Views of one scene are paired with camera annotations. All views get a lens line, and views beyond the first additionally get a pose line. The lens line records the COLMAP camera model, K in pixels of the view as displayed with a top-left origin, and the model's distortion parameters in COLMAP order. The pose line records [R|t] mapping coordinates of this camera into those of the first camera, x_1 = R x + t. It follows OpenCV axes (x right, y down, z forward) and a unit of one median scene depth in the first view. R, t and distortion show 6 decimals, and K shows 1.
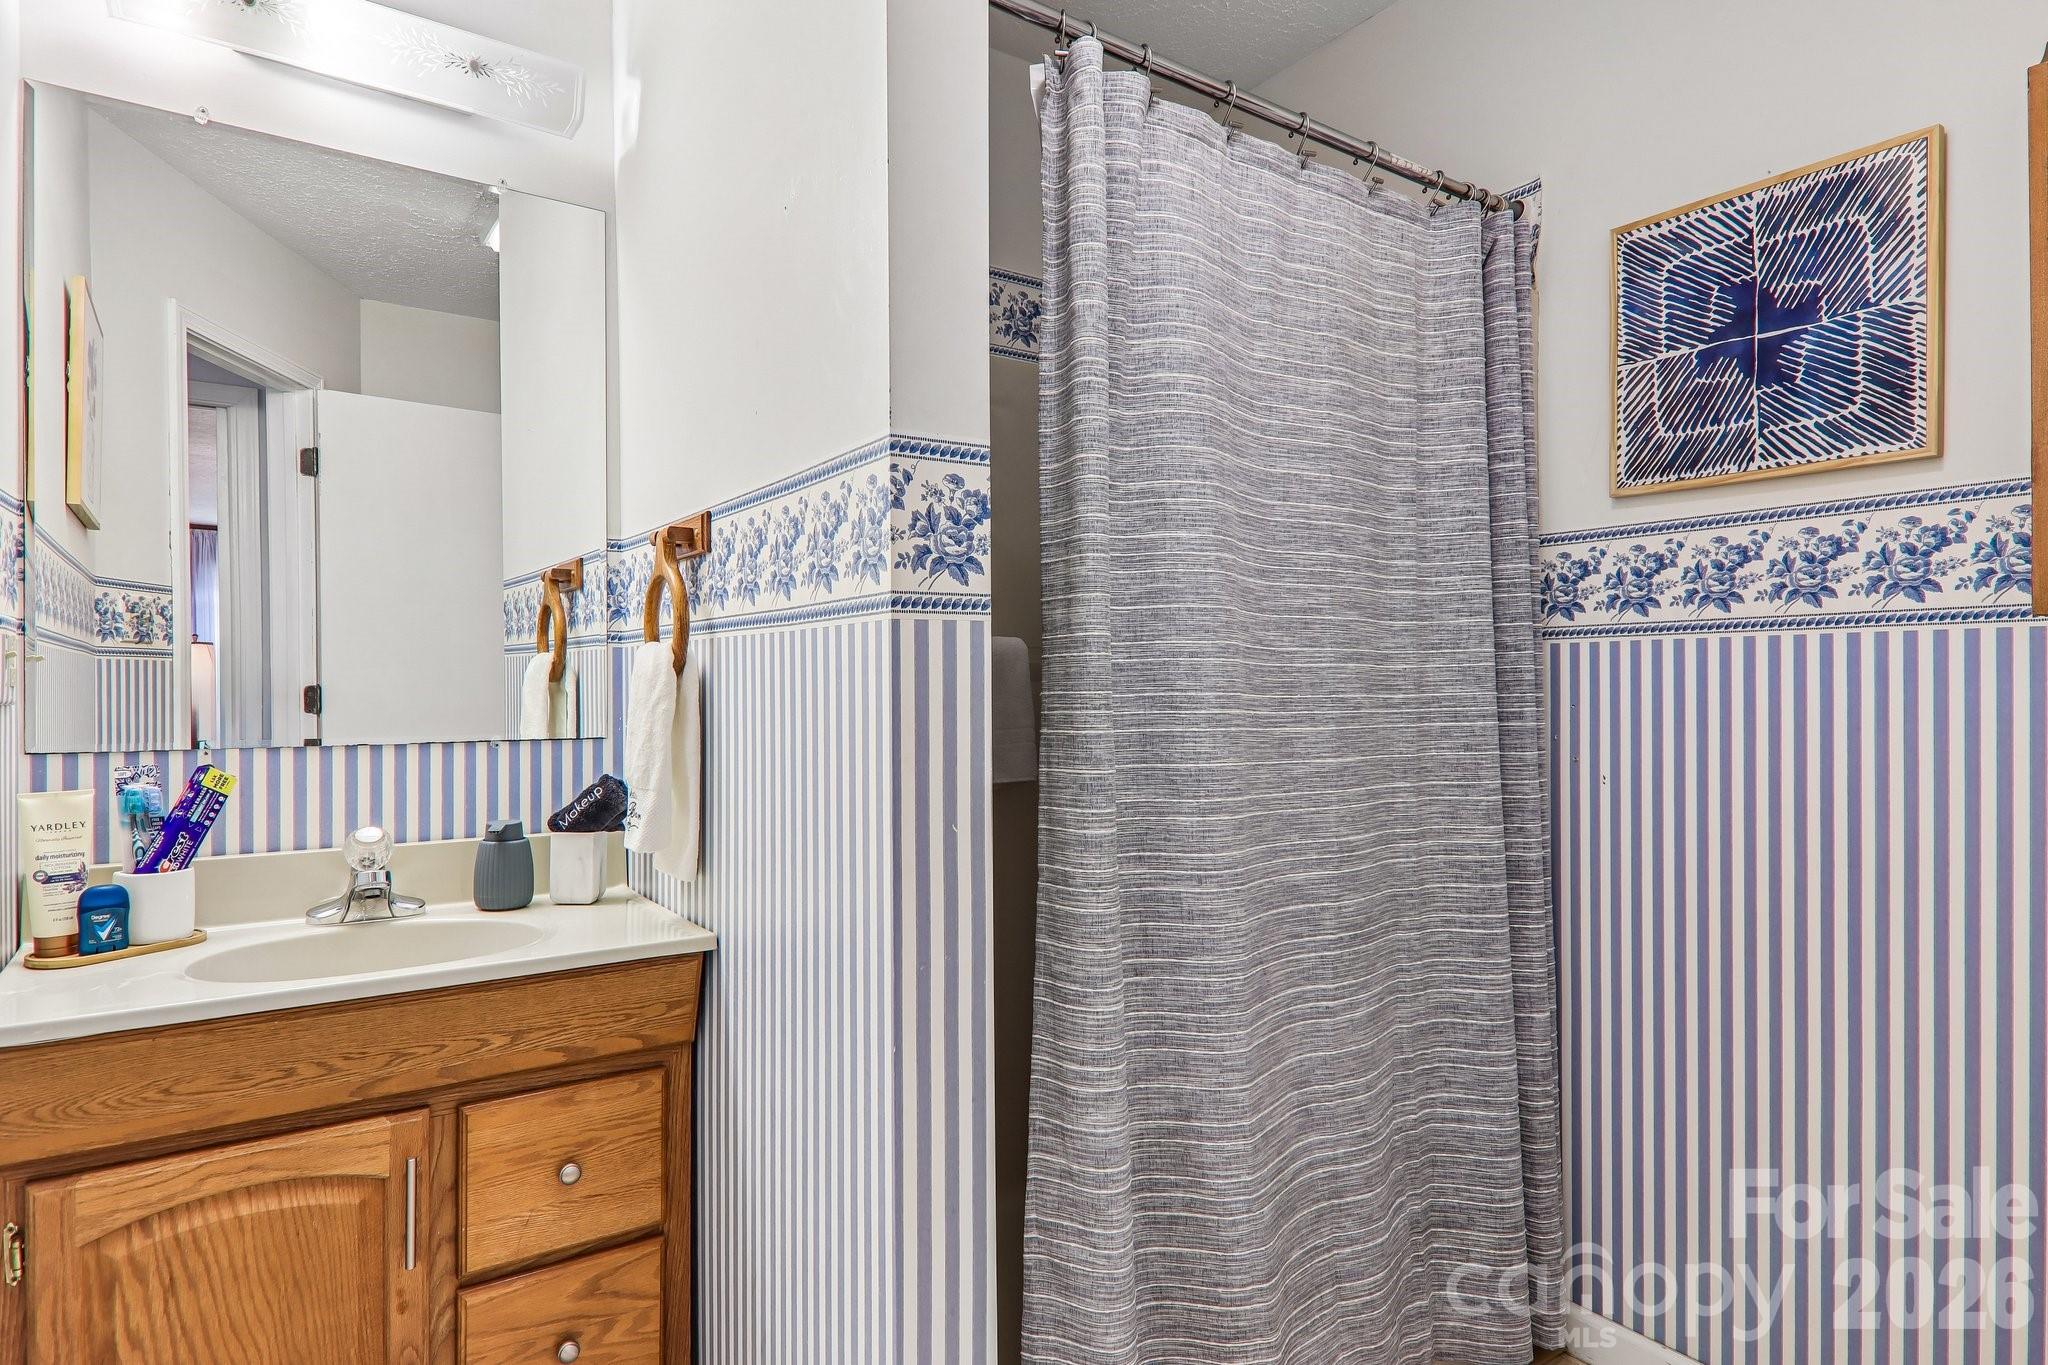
lens RADIAL K [[1150.5, 0, 1036.5], [0, 1150.5, 674.4], [0, 0, 1]] dist [0.024875, -0.017794]
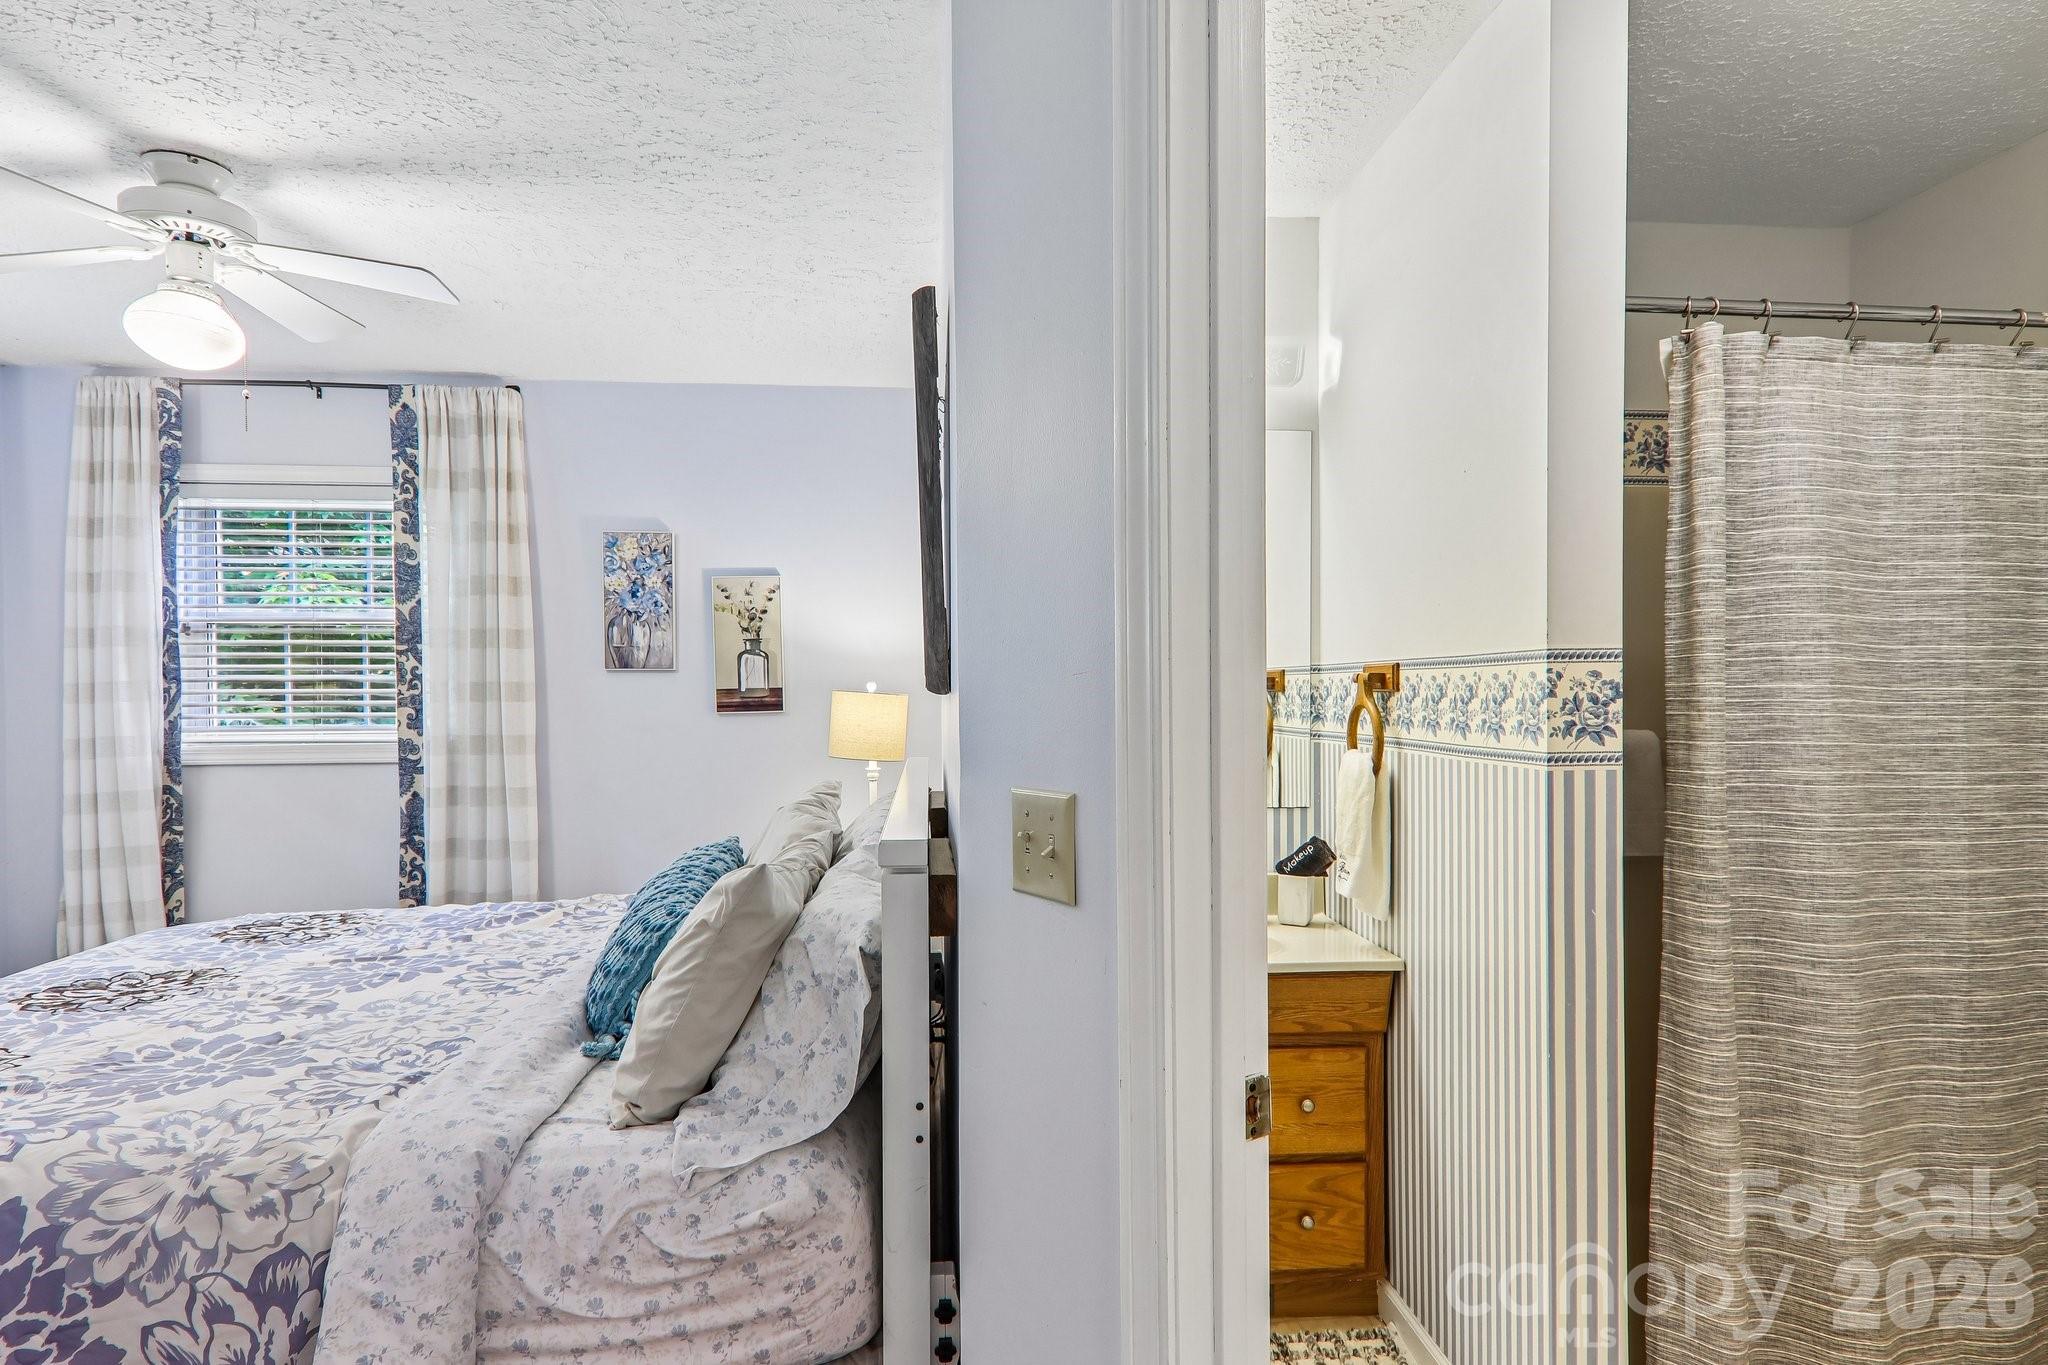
lens RADIAL K [[1150.5, 0, 1017.5], [0, 1150.5, 703.5], [0, 0, 1]] dist [0.024875, -0.017794]
pose [[0.866213, 0.005636, -0.499643, 0.020902], [0.003666, 0.999838, 0.017635, -0.121557], [0.499661, -0.017107, 0.866052, -0.480296]]
